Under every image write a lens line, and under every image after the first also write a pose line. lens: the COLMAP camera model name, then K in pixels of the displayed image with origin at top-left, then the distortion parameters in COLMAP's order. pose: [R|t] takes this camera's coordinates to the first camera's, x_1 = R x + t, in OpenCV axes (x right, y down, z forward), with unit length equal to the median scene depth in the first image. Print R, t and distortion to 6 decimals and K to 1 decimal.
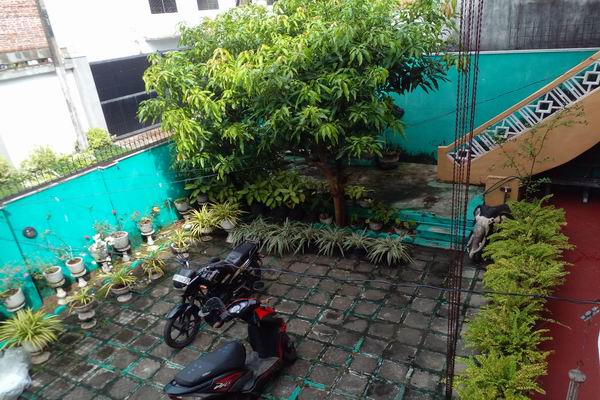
lens RADIAL K [[439.0, 0, 307.3], [0, 439.0, 212.0], [0, 0, 1]] dist [0.003500, -0.007193]
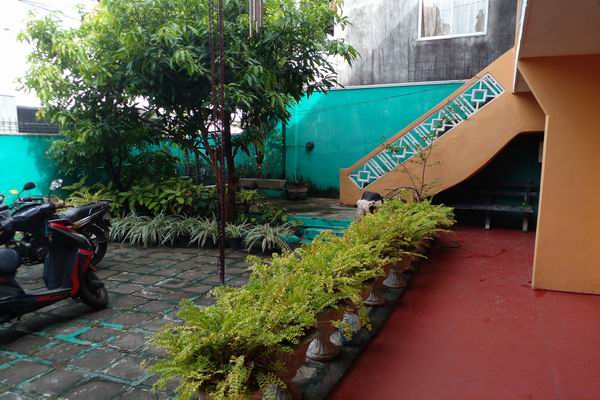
lens RADIAL K [[442.4, 0, 307.6], [0, 442.4, 200.4], [0, 0, 1]] dist [0.100840, -0.206700]
pose [[0.993035, 0.089021, 0.077179, 0.232506], [-0.060423, 0.947153, -0.315039, 0.349442], [-0.101145, 0.308181, 0.945935, 0.147075]]
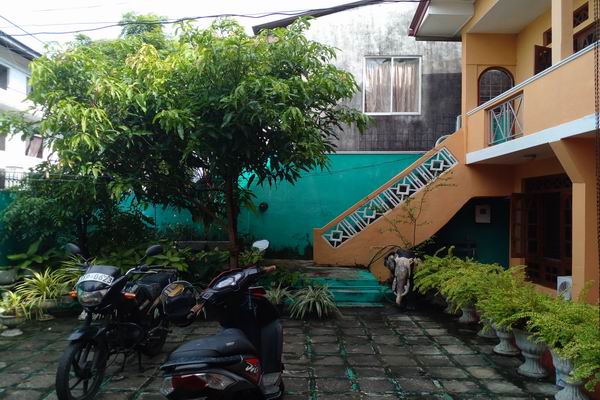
lens RADIAL K [[442.7, 0, 278.2], [0, 442.7, 199.6], [0, 0, 1]] dist [0.033631, -0.002837]
pose [[0.895340, 0.109366, 0.431748, -0.322096], [0.100485, 0.894786, -0.435041, 0.331897], [-0.433900, 0.432894, 0.790148, 0.318393]]
